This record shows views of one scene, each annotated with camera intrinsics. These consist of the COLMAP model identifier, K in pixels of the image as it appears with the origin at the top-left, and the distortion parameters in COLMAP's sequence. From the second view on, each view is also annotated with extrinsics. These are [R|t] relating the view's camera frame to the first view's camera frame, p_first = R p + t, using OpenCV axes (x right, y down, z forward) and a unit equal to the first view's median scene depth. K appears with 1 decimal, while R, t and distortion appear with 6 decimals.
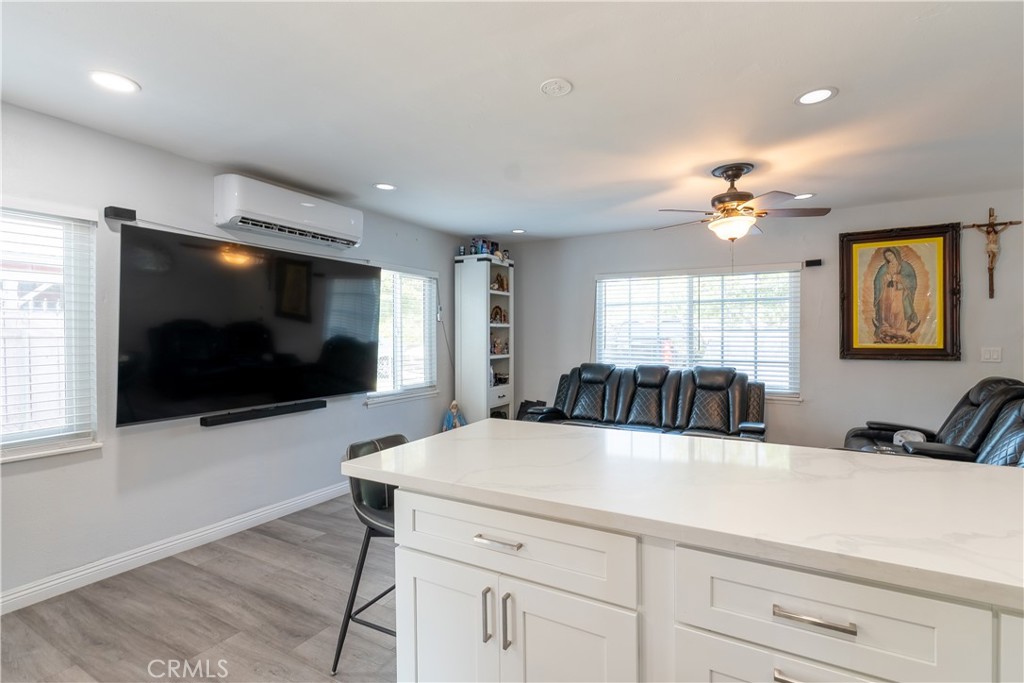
lens RADIAL K [[482.7, 0, 510.5], [0, 482.7, 336.8], [0, 0, 1]] dist [0.002405, 0.000335]
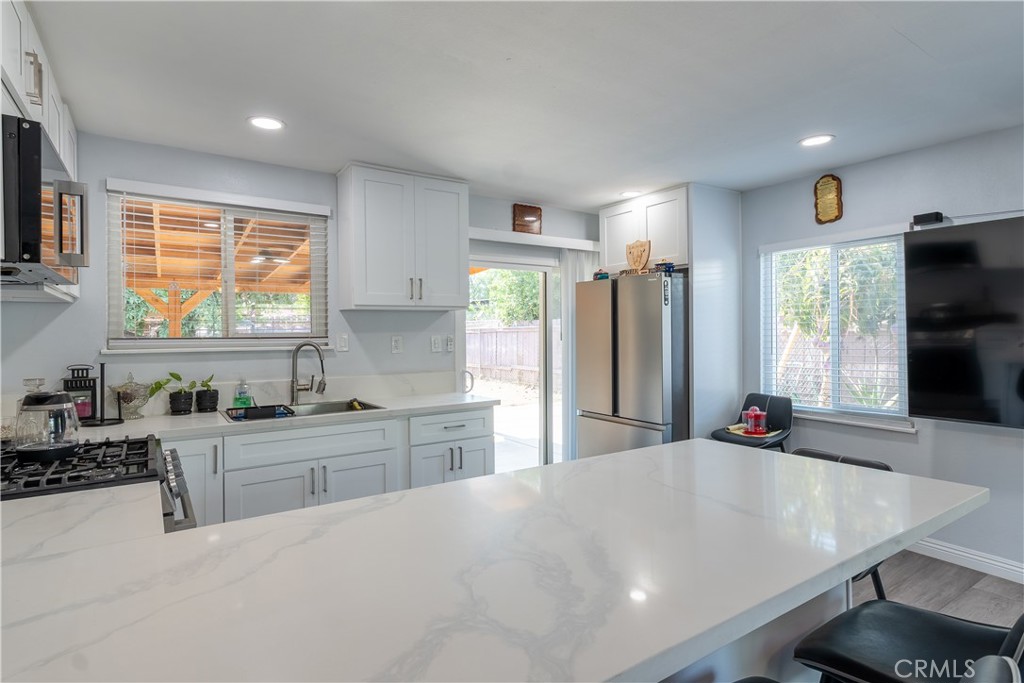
lens RADIAL K [[531.8, 0, 510.9], [0, 531.8, 335.9], [0, 0, 1]] dist [-0.001603, 0.003526]
pose [[-0.448652, 0.011185, -0.893637, 0.910957], [0.001257, 0.999929, 0.011884, -0.017072], [0.893706, 0.004209, -0.448634, 0.977300]]
